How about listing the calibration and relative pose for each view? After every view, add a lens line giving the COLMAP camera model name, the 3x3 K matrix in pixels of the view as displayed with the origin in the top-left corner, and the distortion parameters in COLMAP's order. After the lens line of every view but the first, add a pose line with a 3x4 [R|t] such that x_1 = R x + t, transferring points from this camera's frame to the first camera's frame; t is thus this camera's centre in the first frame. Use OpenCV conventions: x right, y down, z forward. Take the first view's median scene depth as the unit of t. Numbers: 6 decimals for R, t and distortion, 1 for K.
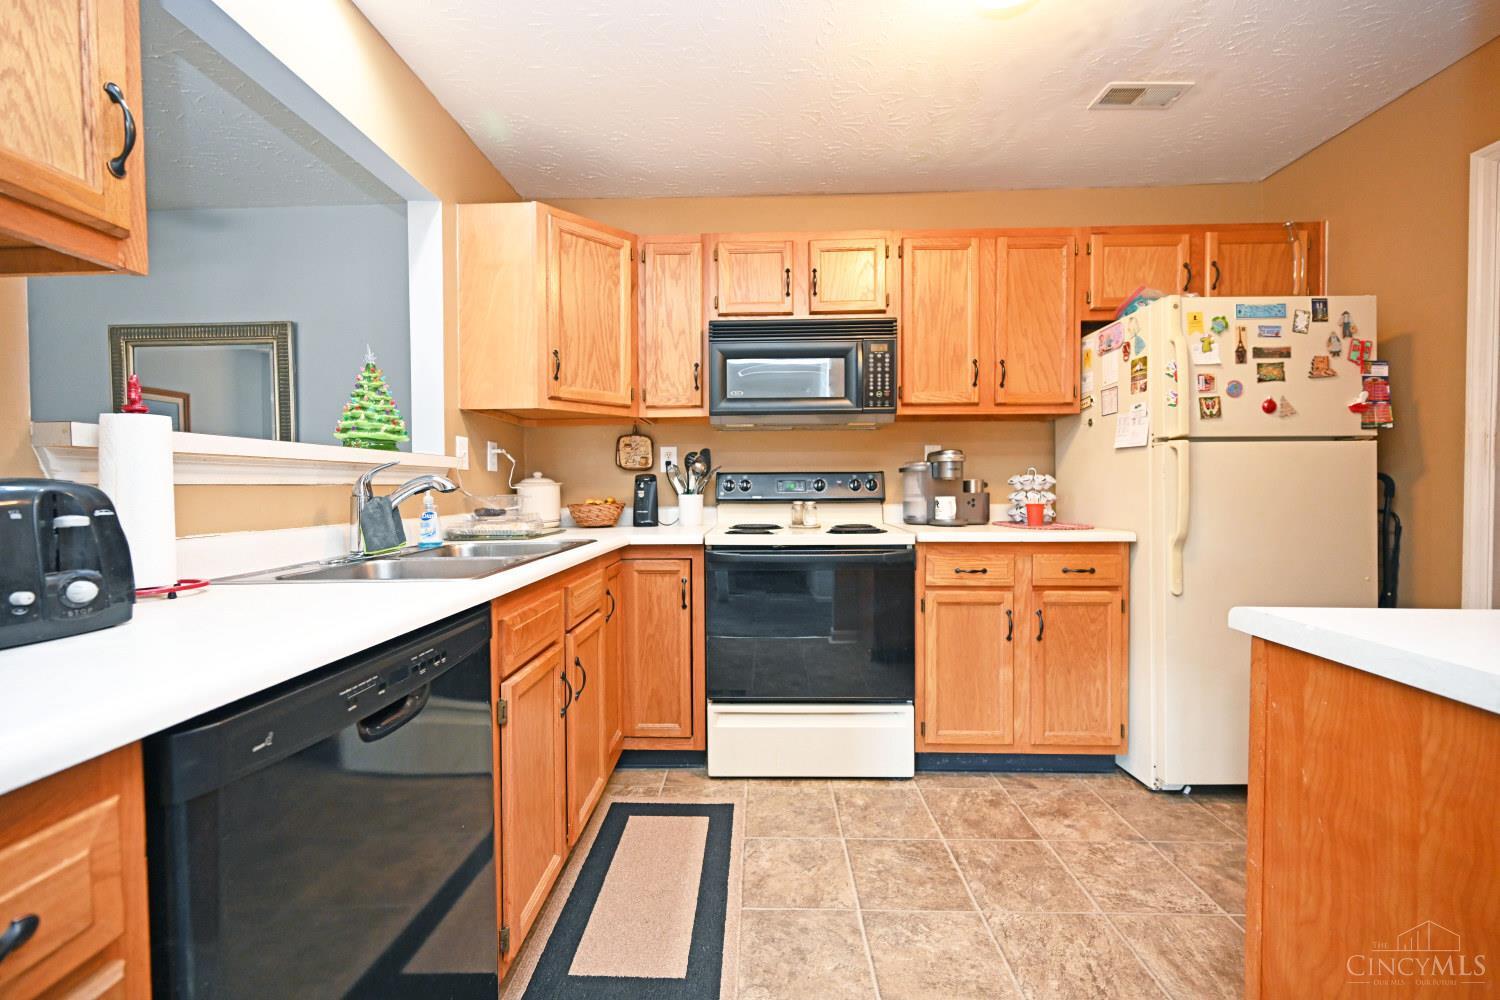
lens RADIAL K [[594.0, 0, 745.4], [0, 594.0, 499.9], [0, 0, 1]] dist [0.000929, 0.000252]
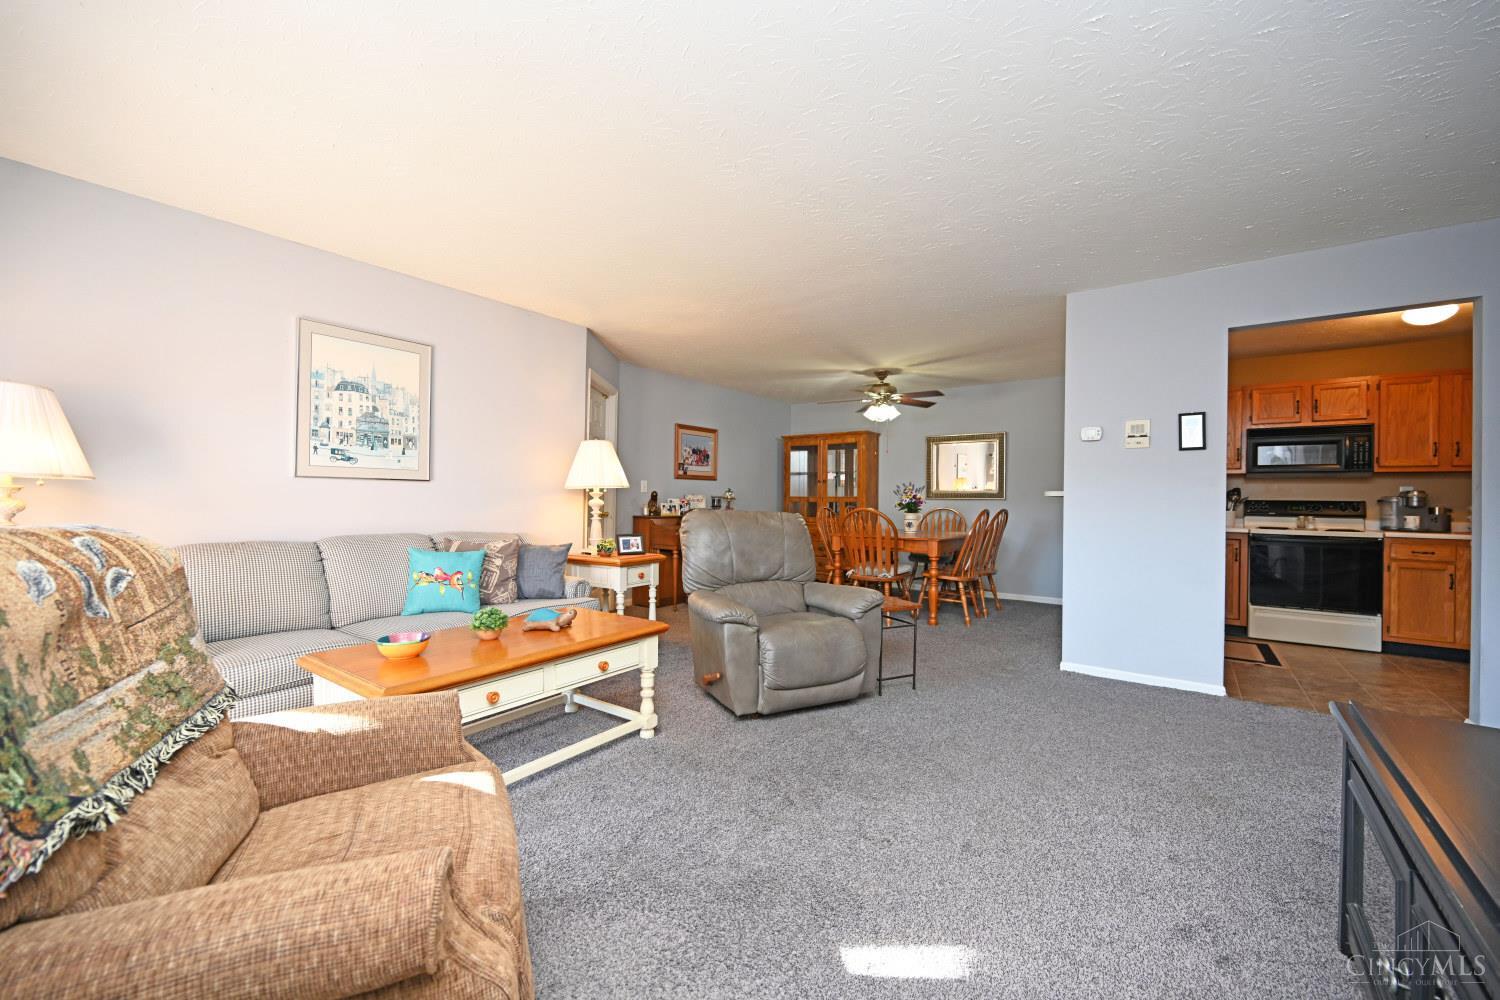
lens RADIAL K [[594.0, 0, 745.2], [0, 594.0, 498.4], [0, 0, 1]] dist [0.000929, 0.000252]
pose [[0.819749, 0.016520, -0.572485, -0.343908], [-0.032186, 0.999333, -0.017250, 0.043742], [0.571818, 0.032567, 0.819734, -1.928954]]
